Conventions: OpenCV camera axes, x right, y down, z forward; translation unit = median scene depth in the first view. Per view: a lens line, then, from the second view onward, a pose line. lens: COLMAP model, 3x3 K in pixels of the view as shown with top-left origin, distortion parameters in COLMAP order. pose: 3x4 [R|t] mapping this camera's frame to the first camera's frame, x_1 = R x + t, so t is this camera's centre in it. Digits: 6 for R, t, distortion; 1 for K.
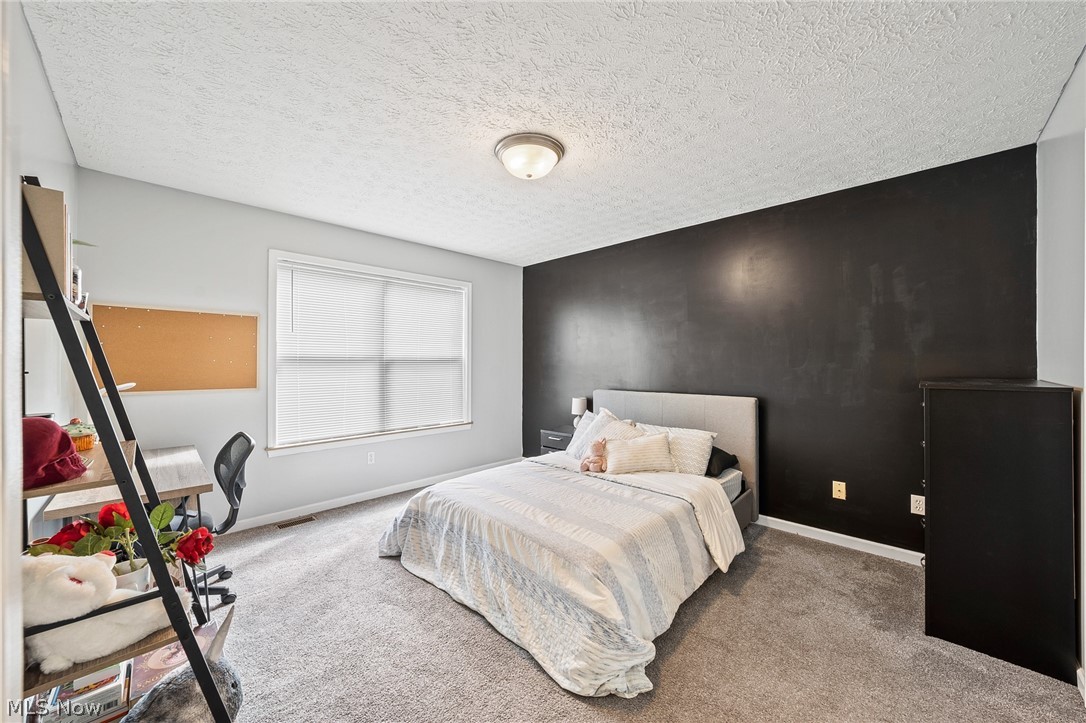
lens RADIAL K [[401.1, 0, 538.1], [0, 401.1, 359.2], [0, 0, 1]] dist [-0.032445, 0.008685]
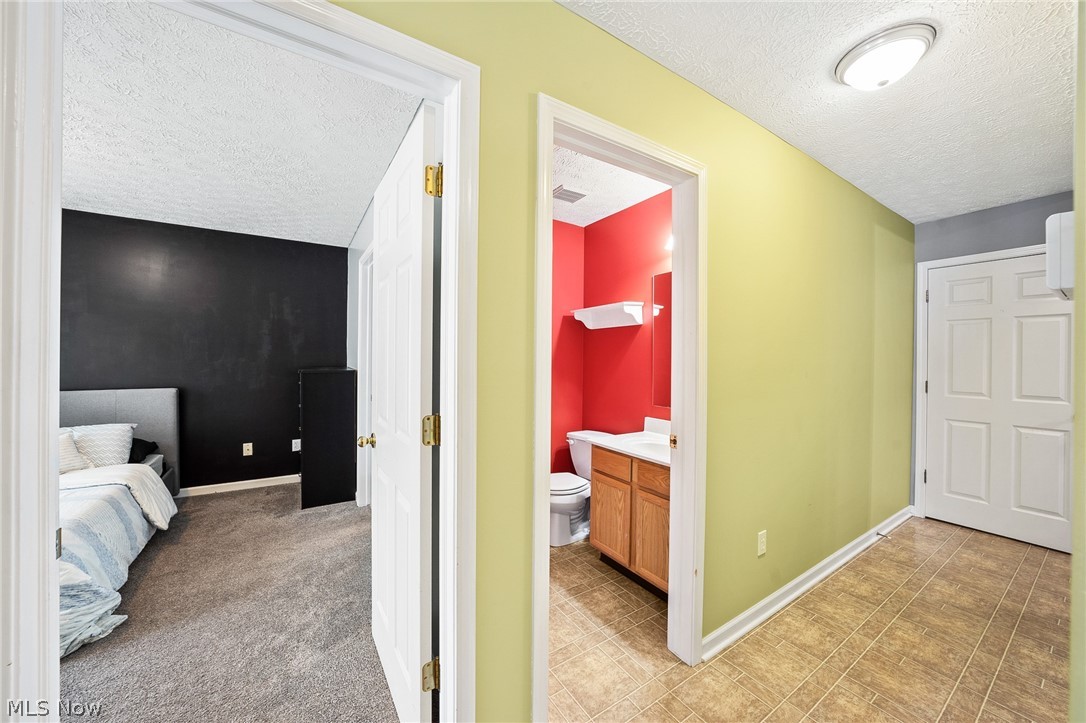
lens RADIAL K [[401.1, 0, 538.1], [0, 401.1, 359.2], [0, 0, 1]] dist [-0.032445, 0.008685]
pose [[0.237491, -0.006419, 0.971369, -0.394244], [-0.014184, 0.999849, 0.010075, -0.016912], [-0.971286, -0.016171, 0.237364, -0.368909]]
